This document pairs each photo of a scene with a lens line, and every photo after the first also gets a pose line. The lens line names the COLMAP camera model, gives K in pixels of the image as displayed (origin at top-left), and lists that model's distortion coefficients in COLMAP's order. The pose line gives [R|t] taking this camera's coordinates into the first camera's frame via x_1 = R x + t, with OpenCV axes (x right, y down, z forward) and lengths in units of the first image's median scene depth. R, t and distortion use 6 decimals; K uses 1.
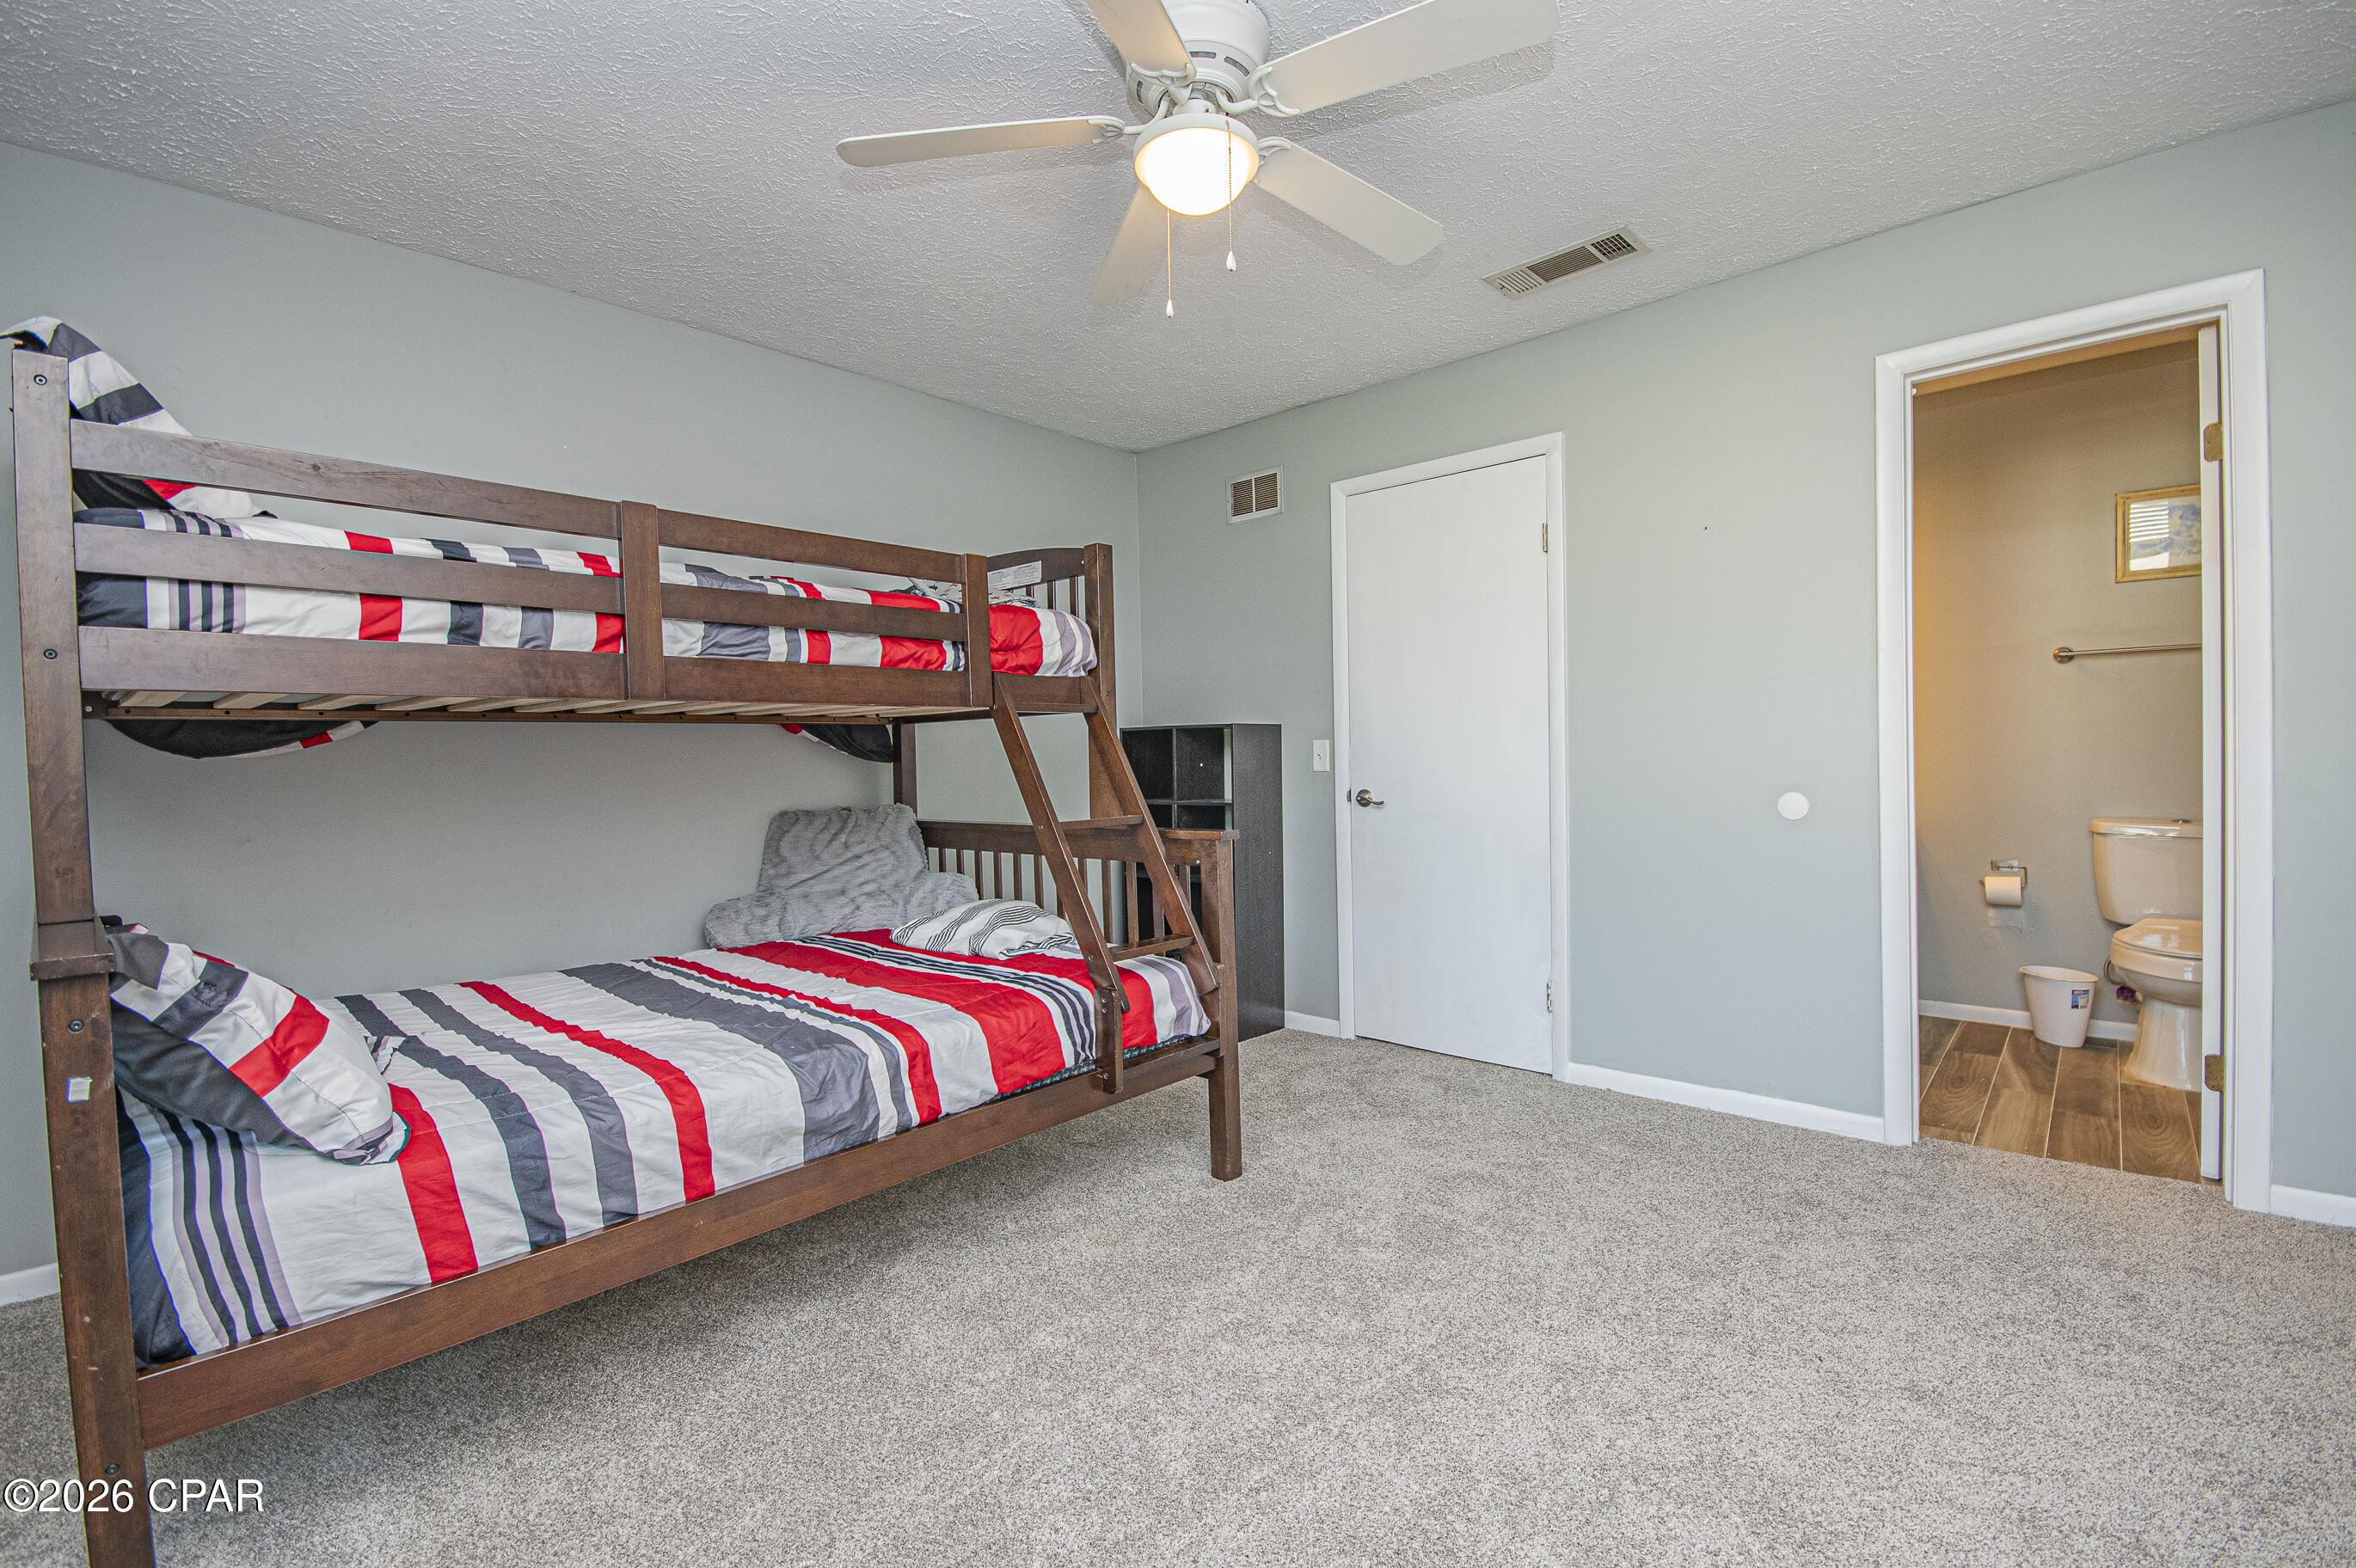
lens RADIAL K [[1035.3, 0, 1190.9], [0, 1035.3, 783.9], [0, 0, 1]] dist [0.002809, -0.008350]
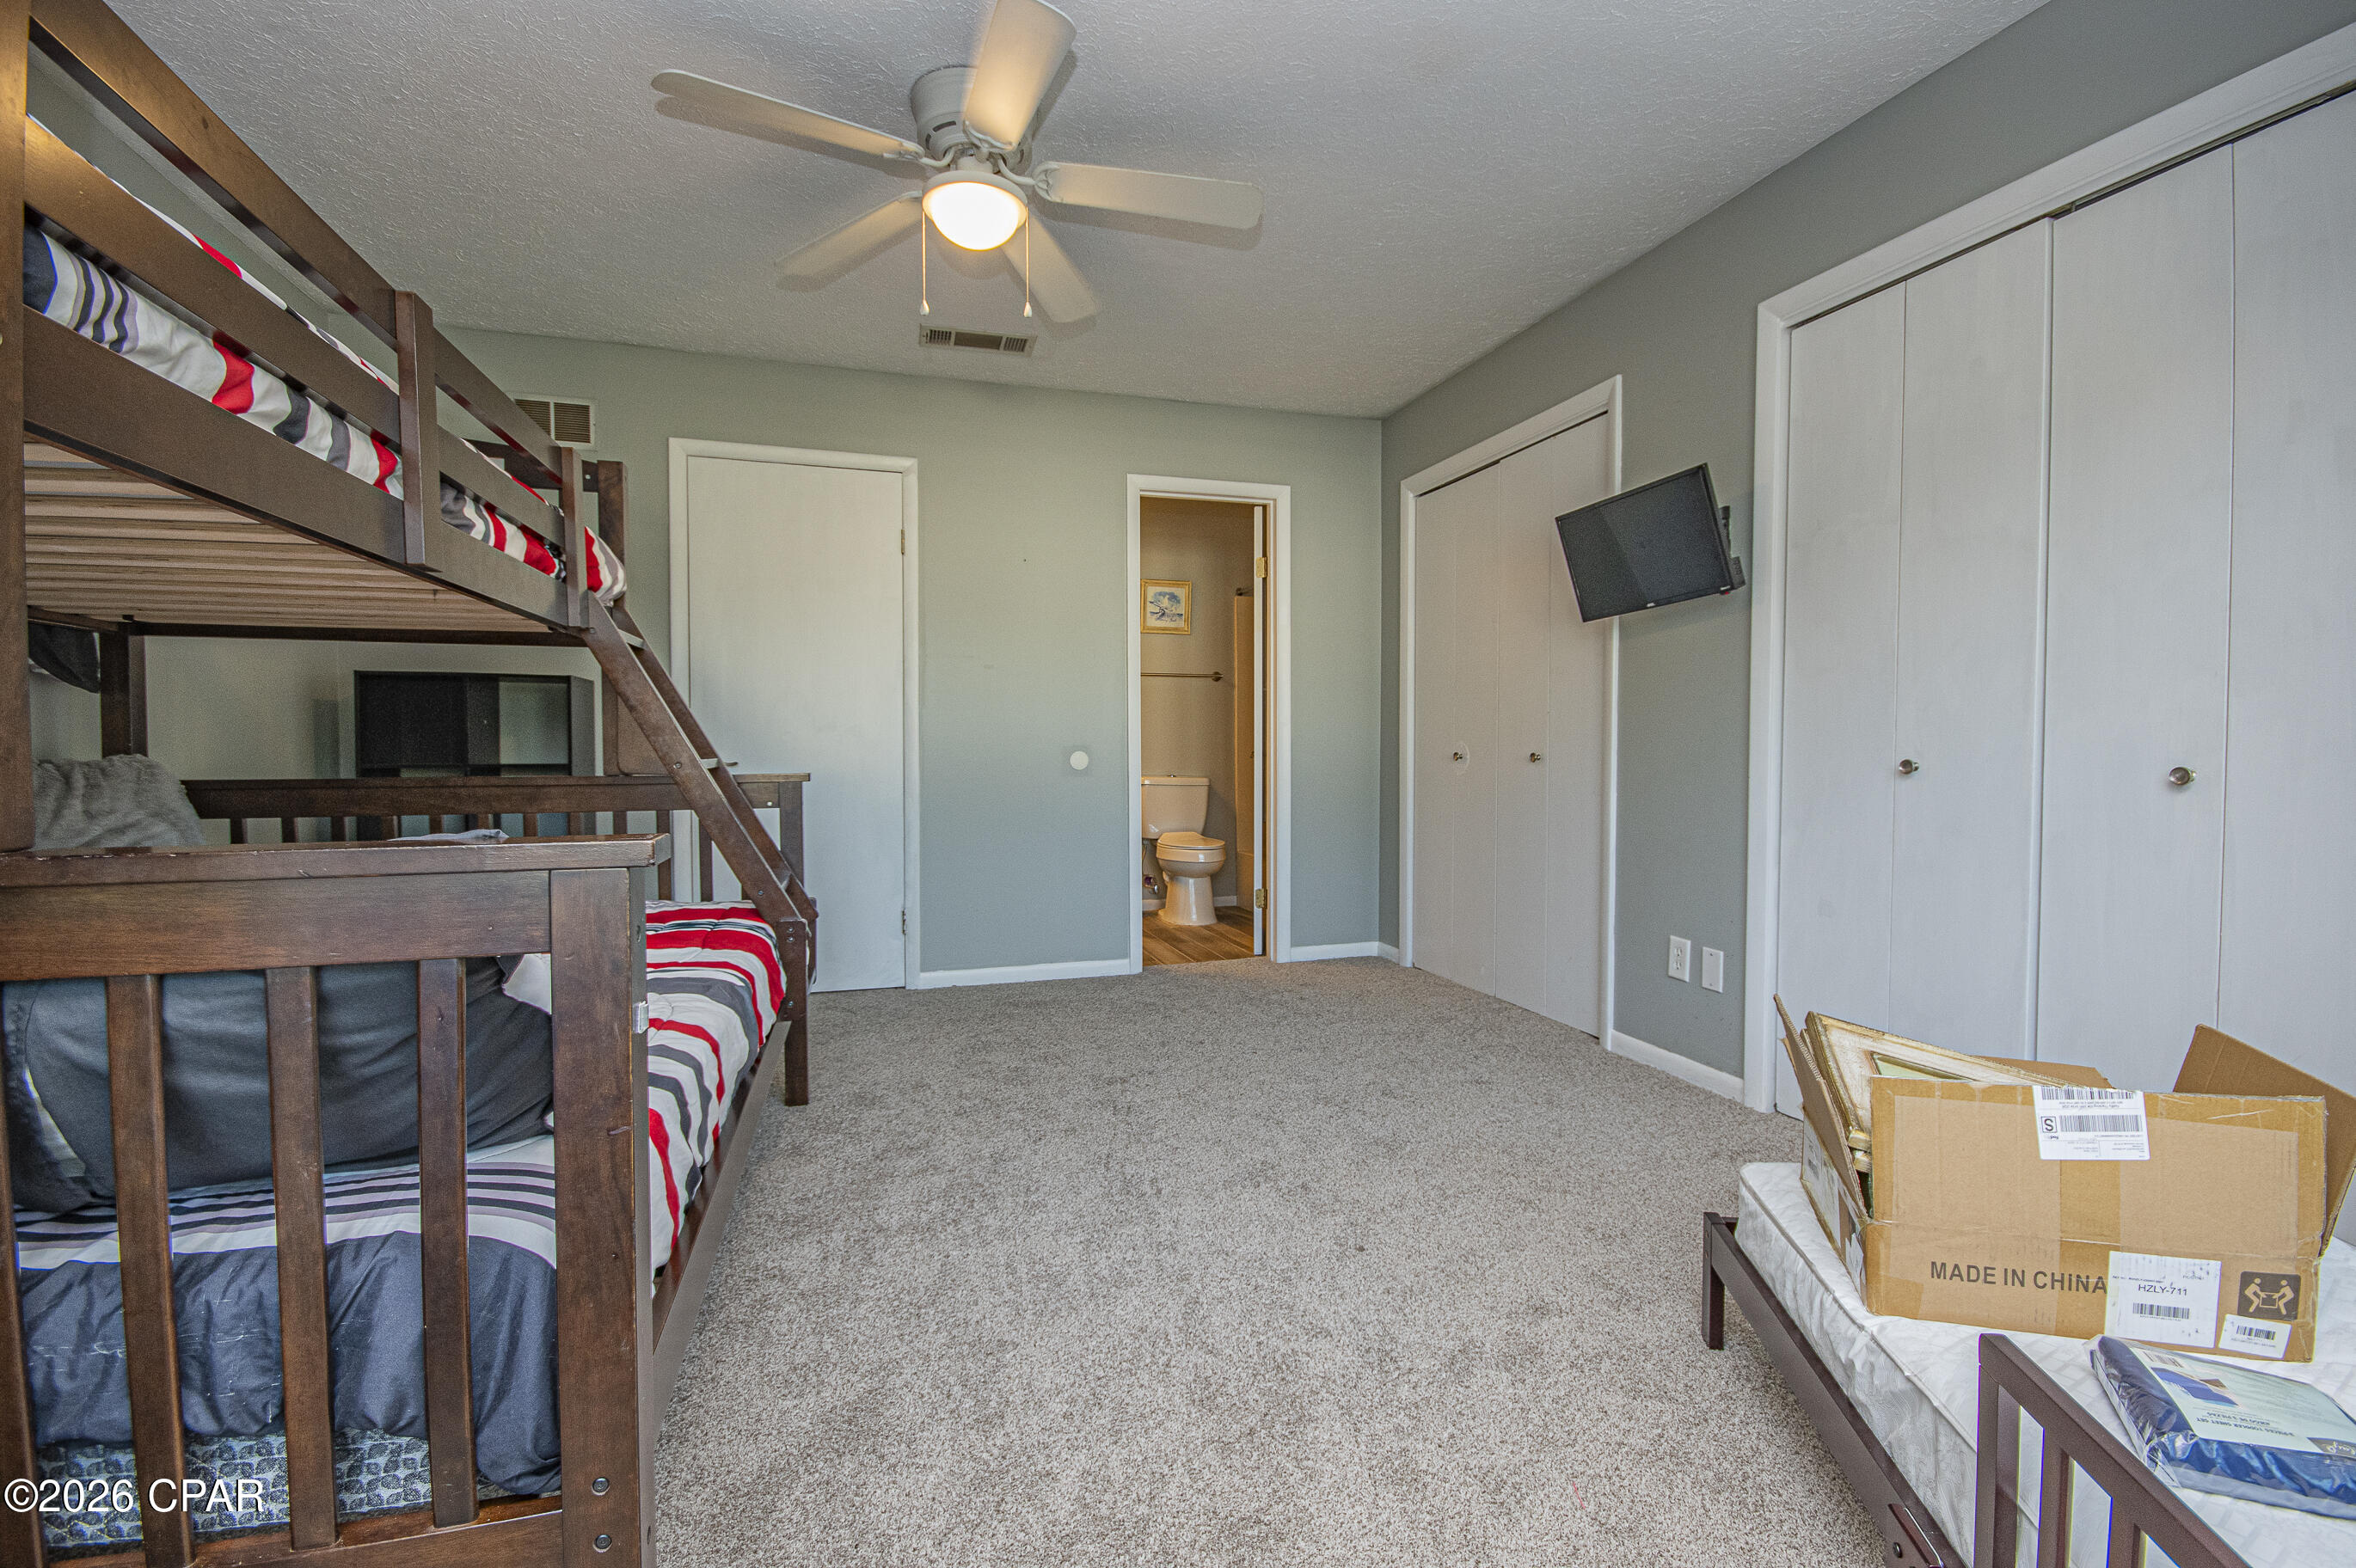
lens RADIAL K [[1035.3, 0, 1190.9], [0, 1035.3, 783.9], [0, 0, 1]] dist [0.002809, -0.008350]
pose [[0.506419, -0.008060, 0.862250, -0.737106], [0.010658, 0.999938, 0.003088, 0.061392], [-0.862222, 0.007626, 0.506473, 0.139144]]
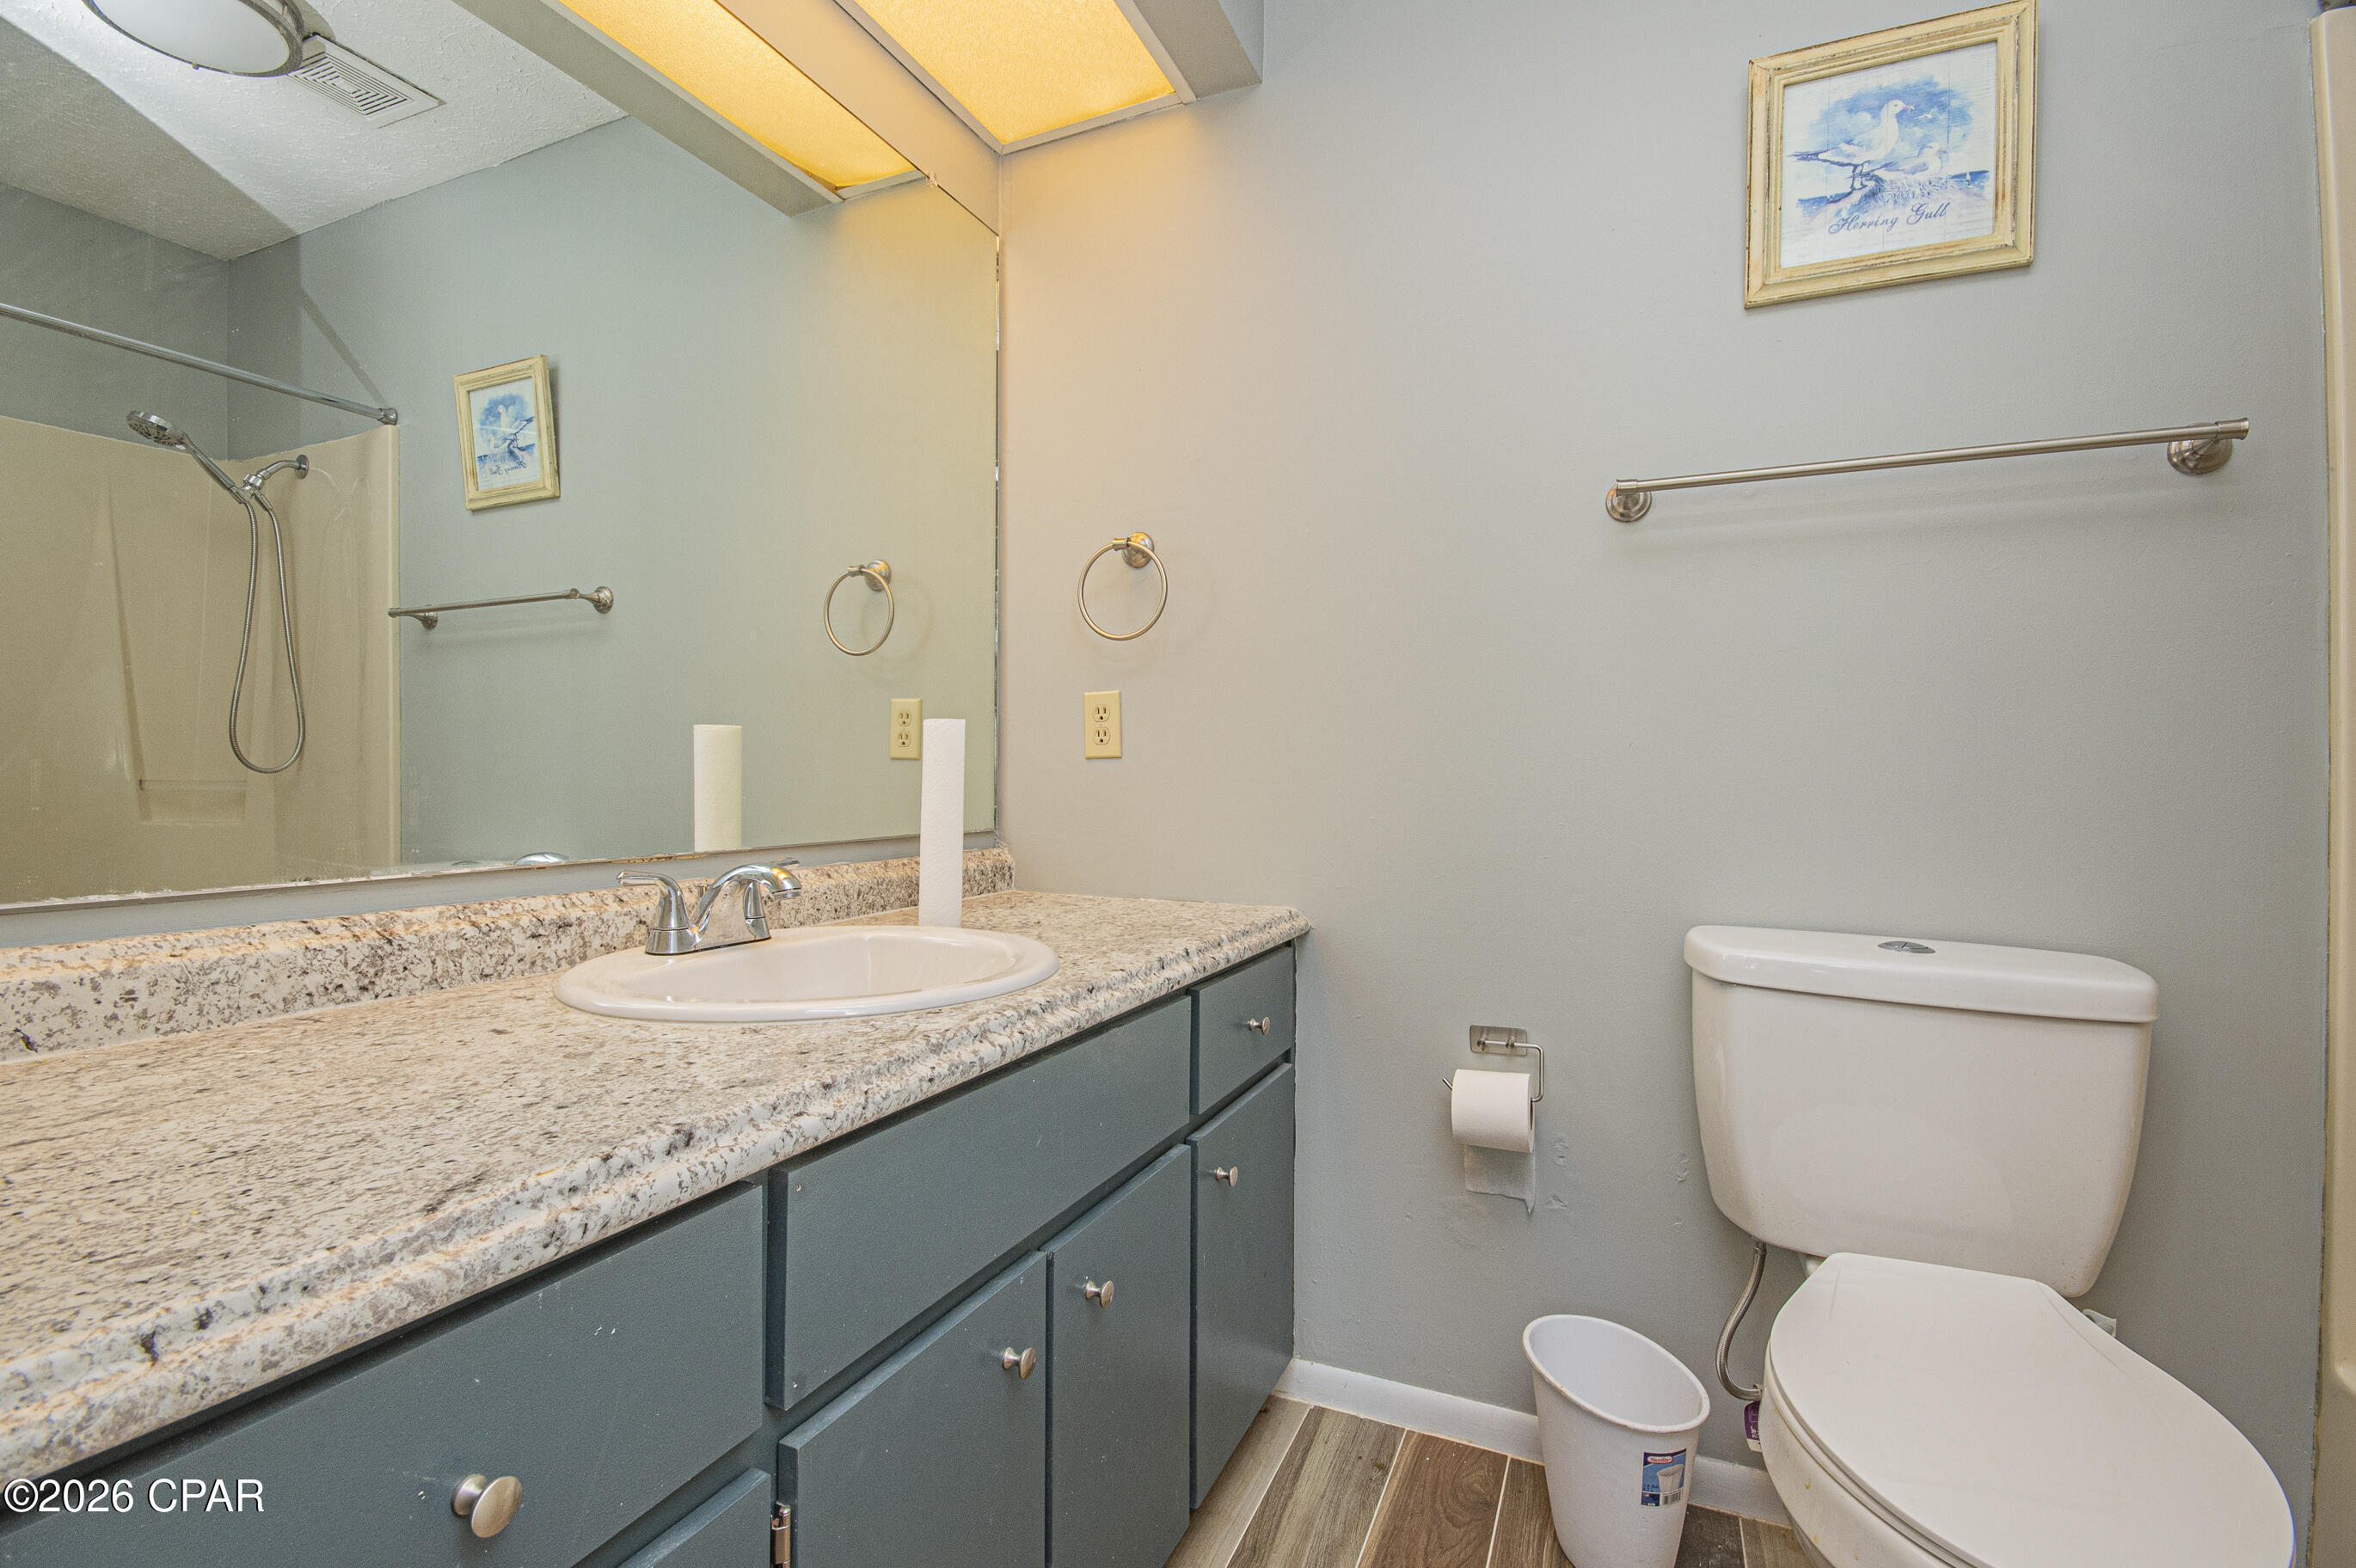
lens RADIAL K [[1035.3, 0, 1190.9], [0, 1035.3, 783.9], [0, 0, 1]] dist [0.002809, -0.008350]
pose [[0.949985, 0.025465, 0.311256, 0.884365], [-0.018258, 0.999494, -0.026048, -0.010131], [-0.311762, 0.019062, 0.949969, 1.059448]]
